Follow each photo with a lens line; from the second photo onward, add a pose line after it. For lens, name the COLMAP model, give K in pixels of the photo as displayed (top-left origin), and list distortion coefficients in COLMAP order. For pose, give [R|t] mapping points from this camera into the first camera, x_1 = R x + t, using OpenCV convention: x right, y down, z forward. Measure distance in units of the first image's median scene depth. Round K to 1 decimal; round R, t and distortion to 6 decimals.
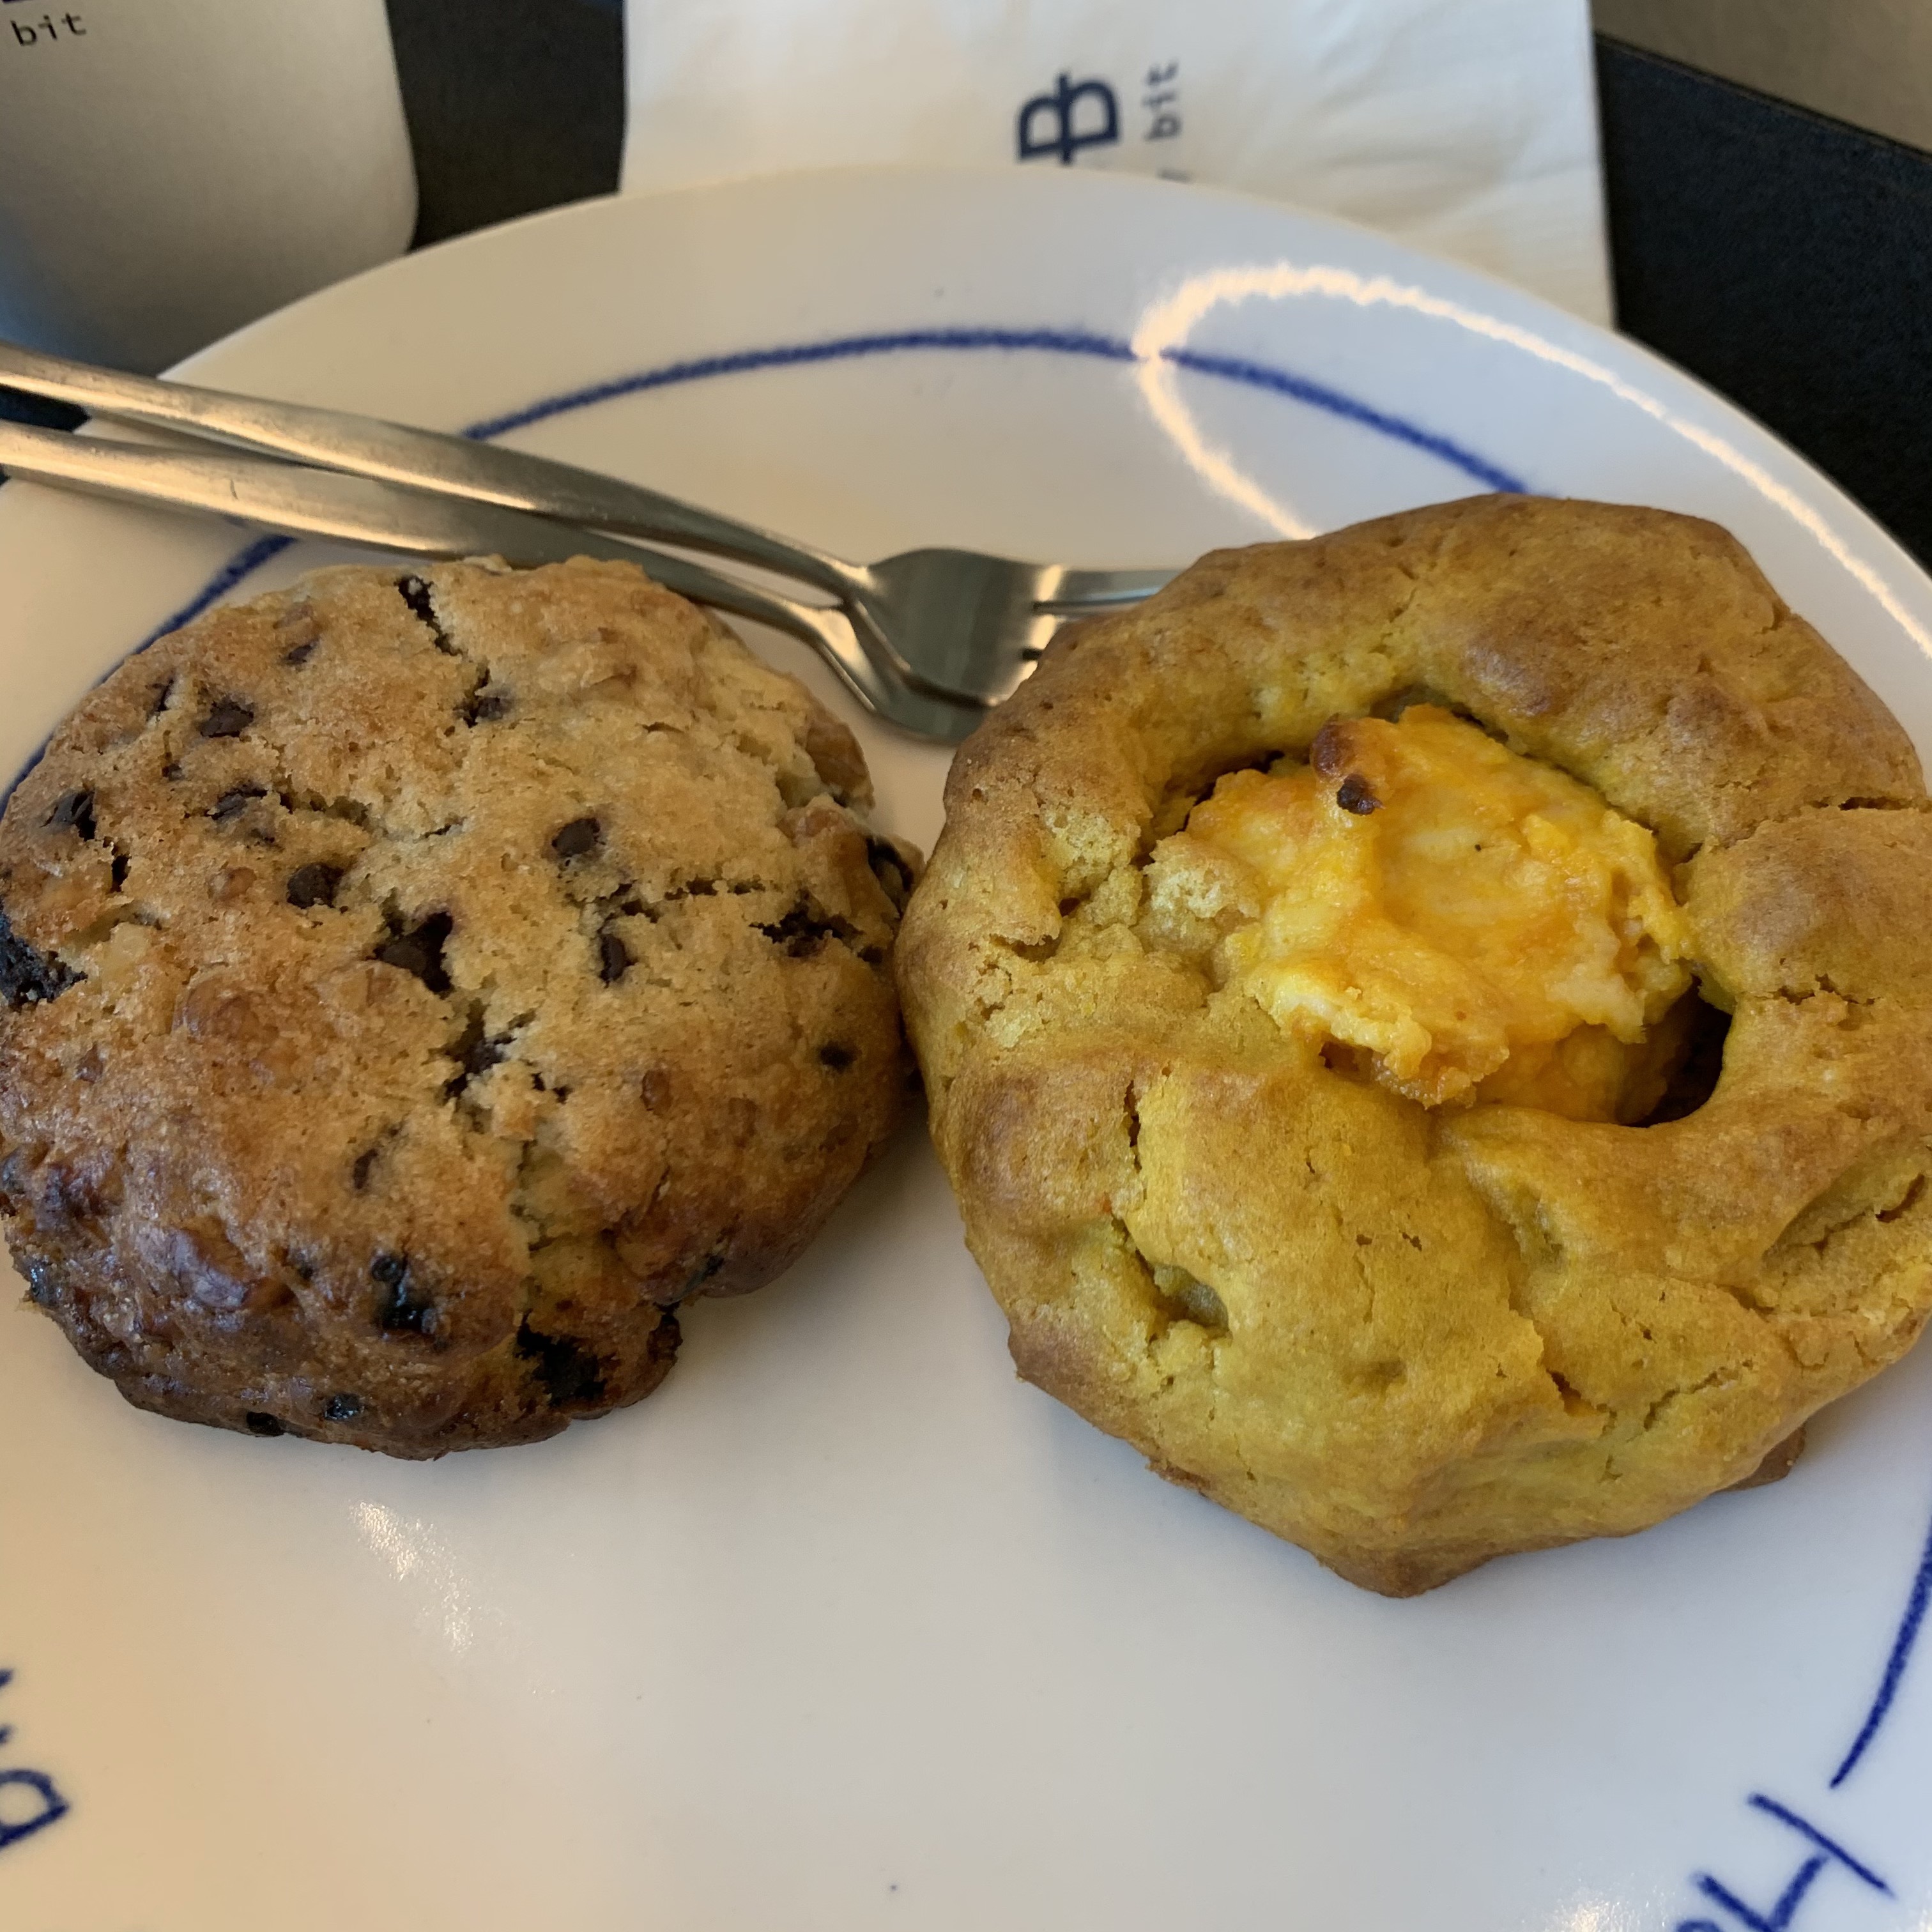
lens RADIAL K [[2008.6, 0, 911.5], [0, 2008.6, 854.1], [0, 0, 1]] dist [0.246037, -0.824755]
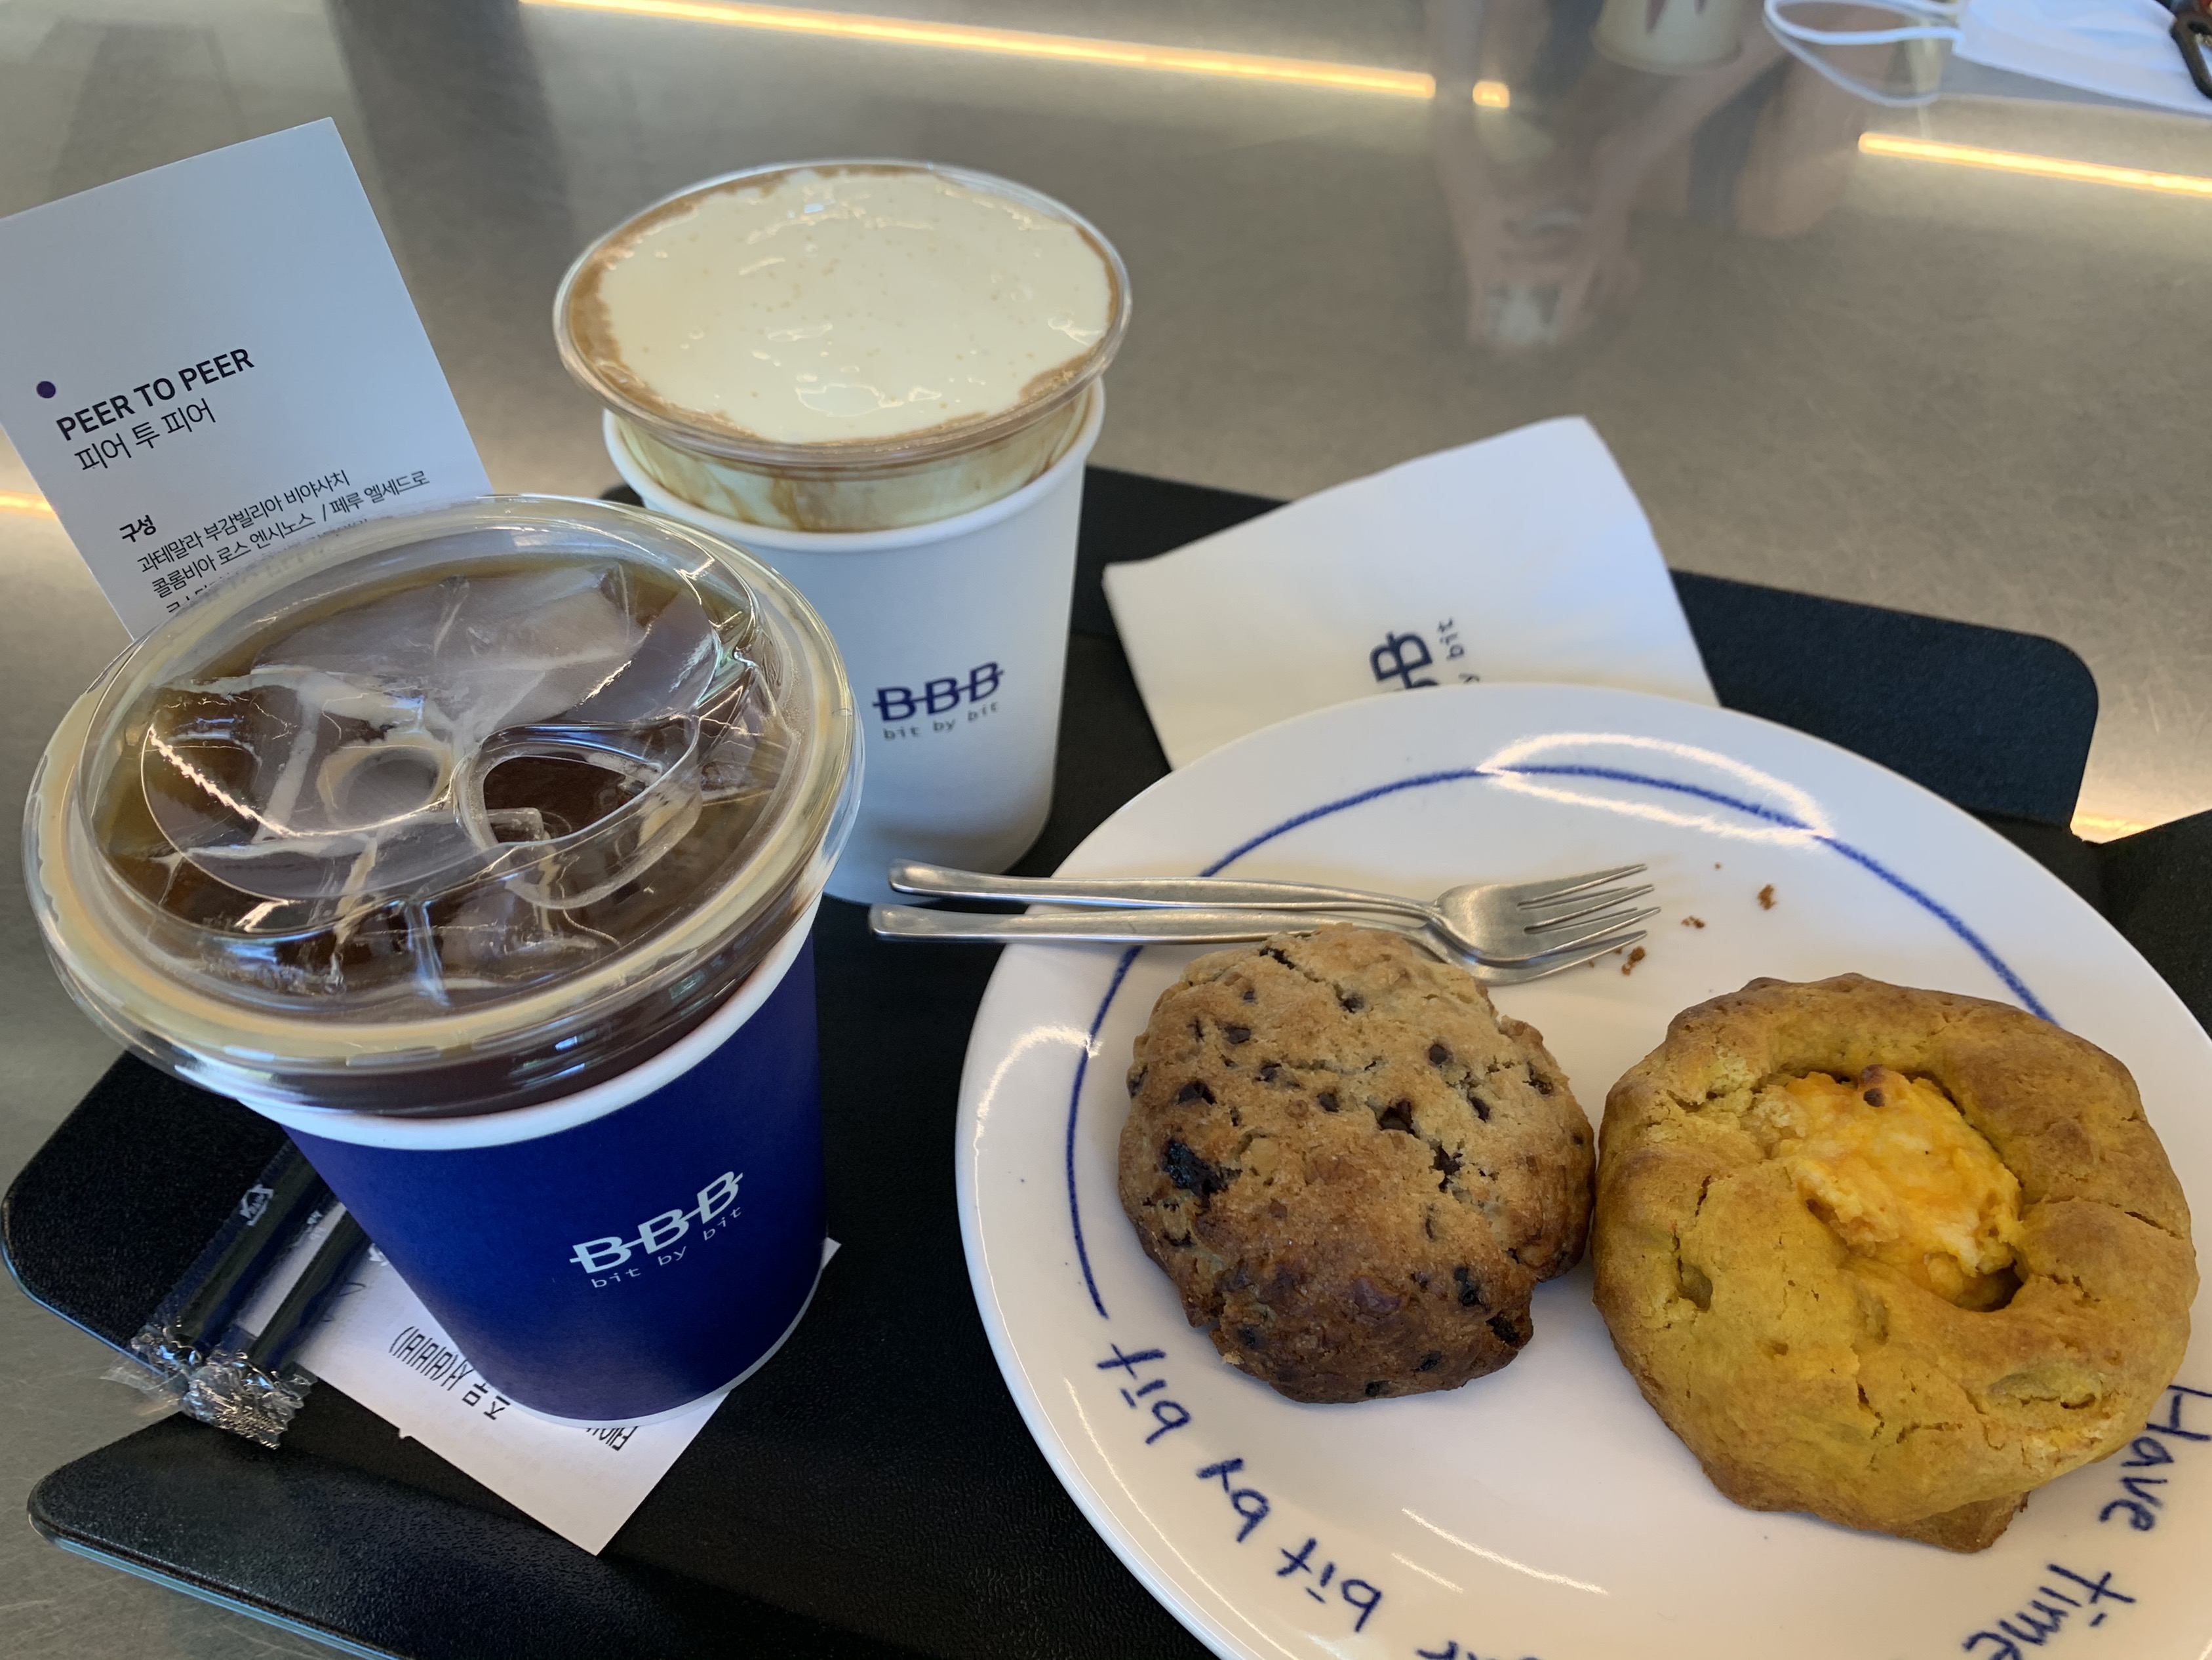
lens RADIAL K [[1633.2, 0, 1156.0], [0, 1633.2, 806.5], [0, 0, 1]] dist [0.015601, -0.001859]
pose [[0.965173, -0.171648, 0.197430, -0.738187], [0.209508, 0.959097, -0.190366, 0.006169], [-0.156679, 0.225099, 0.961656, -0.569440]]
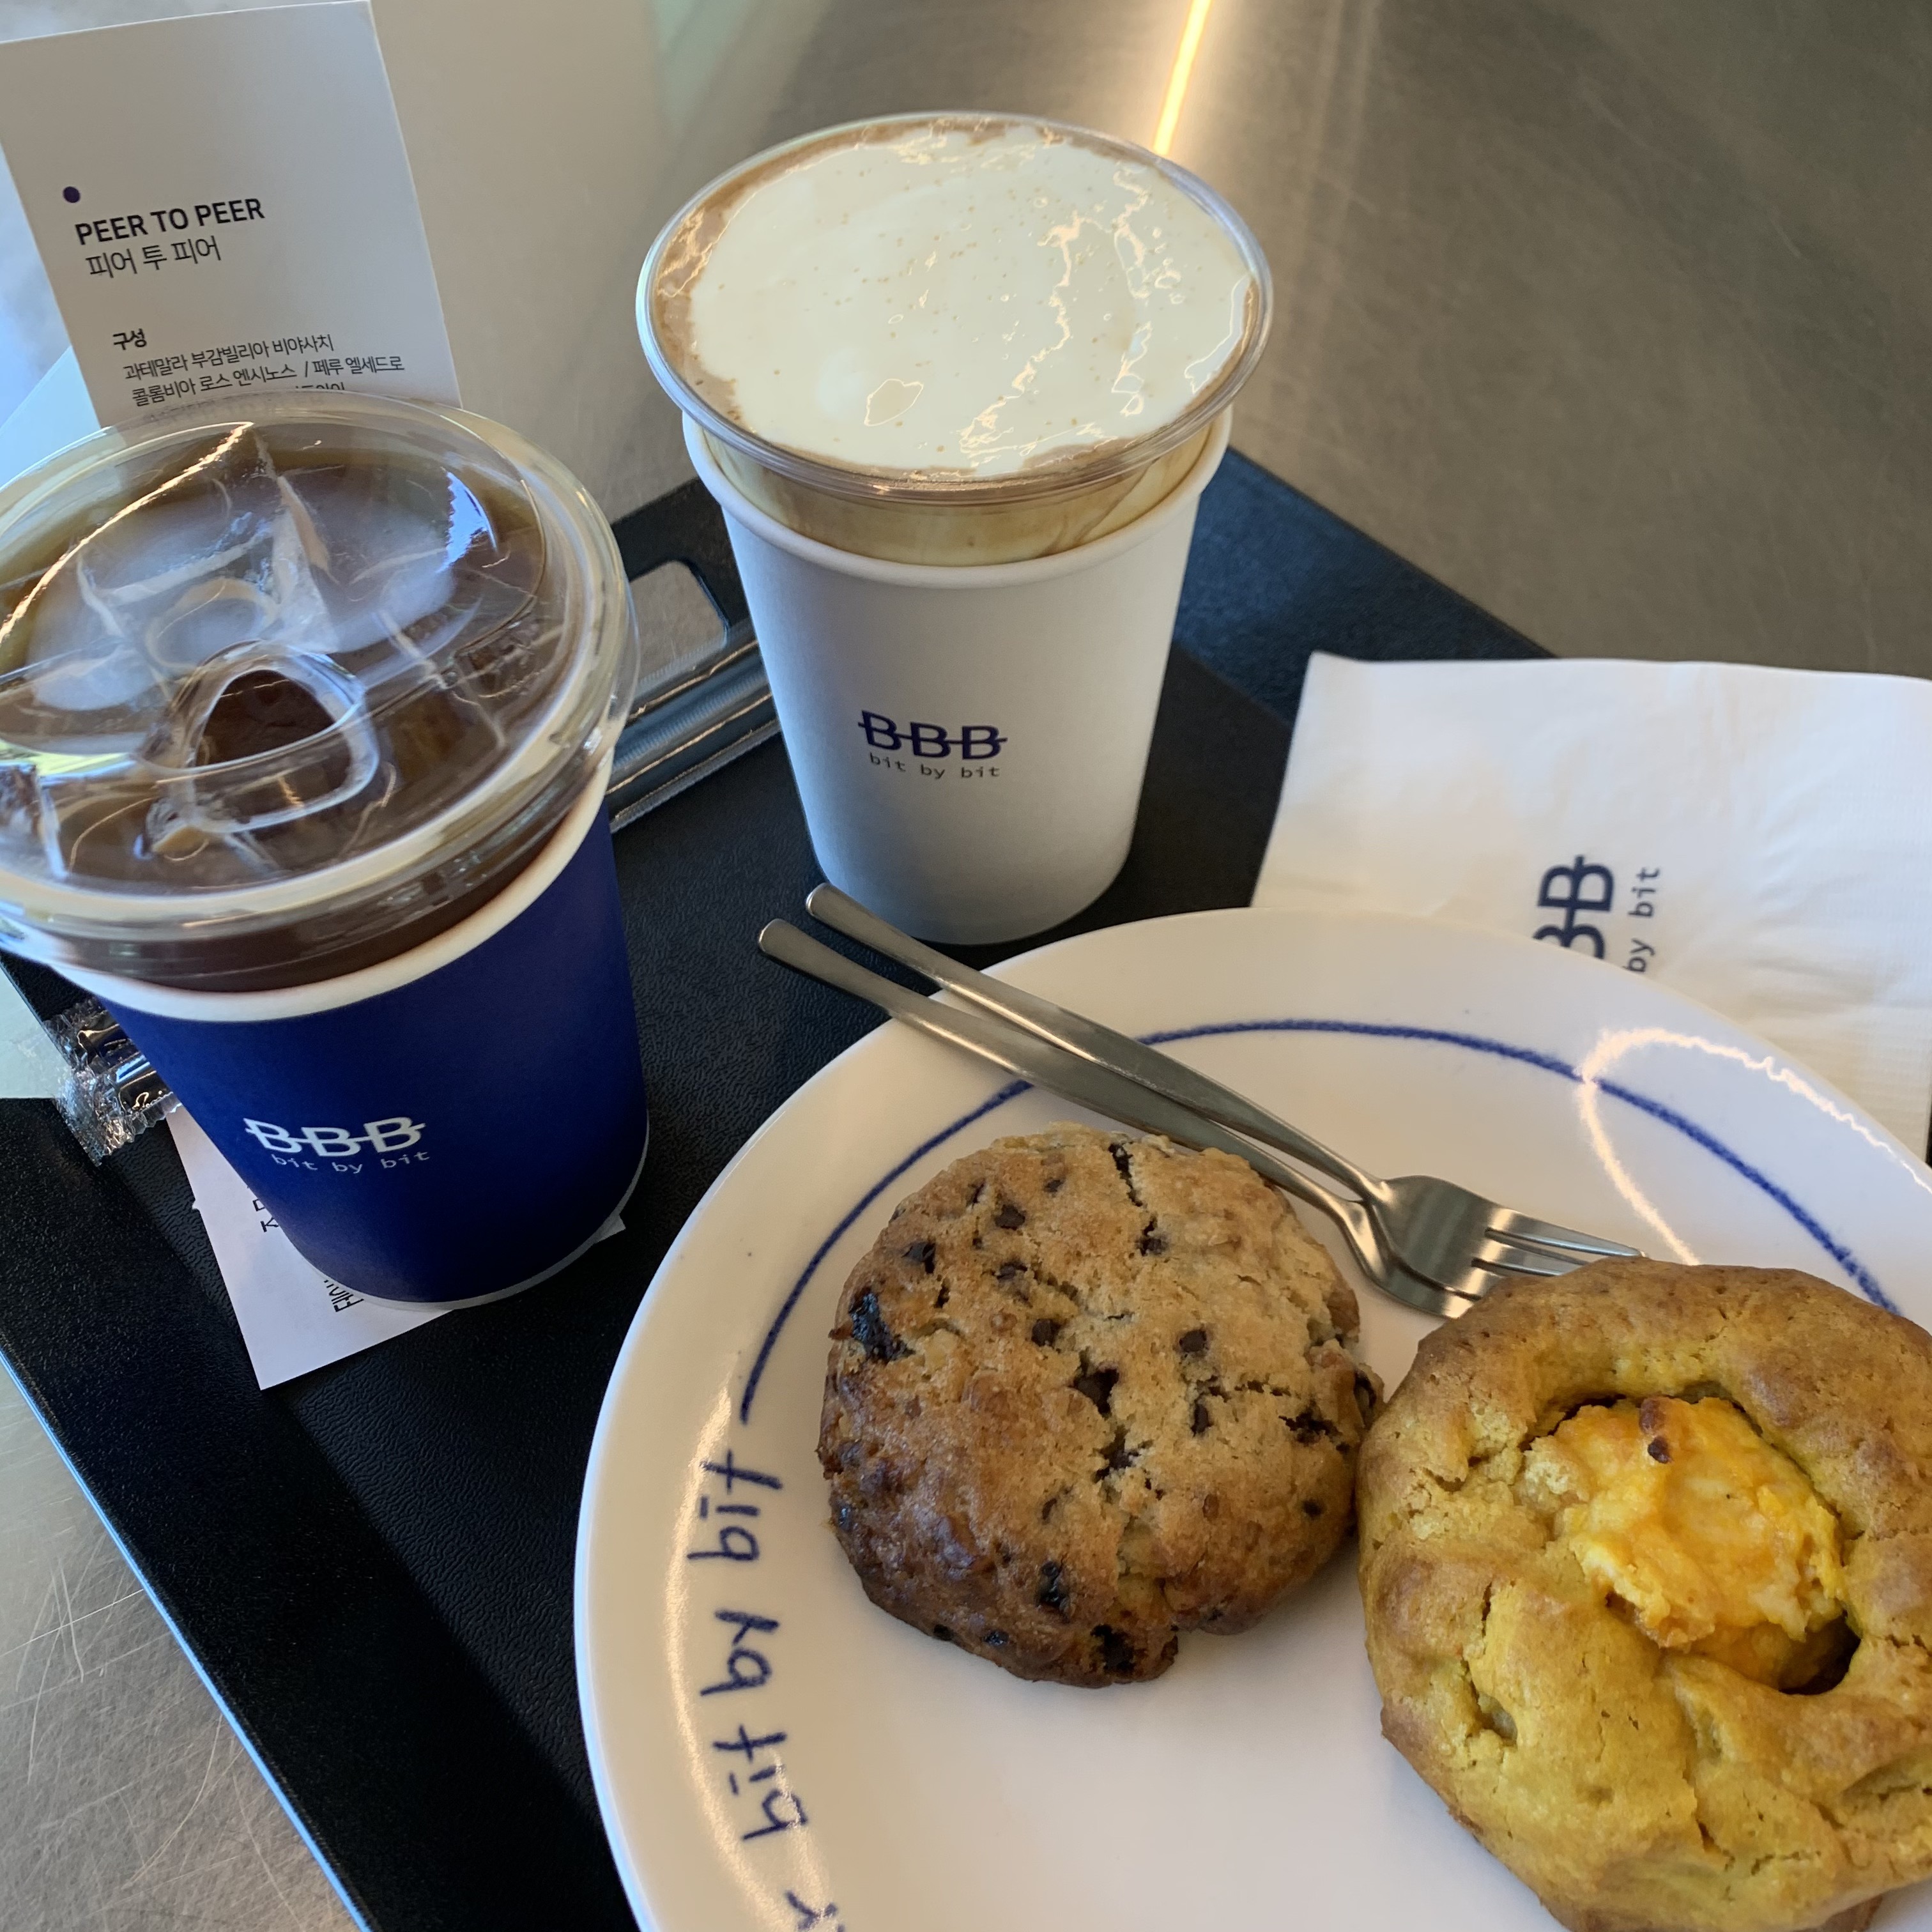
lens RADIAL K [[1910.5, 0, 1032.6], [0, 1910.5, 958.4], [0, 0, 1]] dist [0.069045, -0.096891]
pose [[0.961524, 0.224724, -0.158021, -0.118516], [-0.240125, 0.966922, -0.086034, -0.156368], [0.133460, 0.120669, 0.983681, -0.682305]]
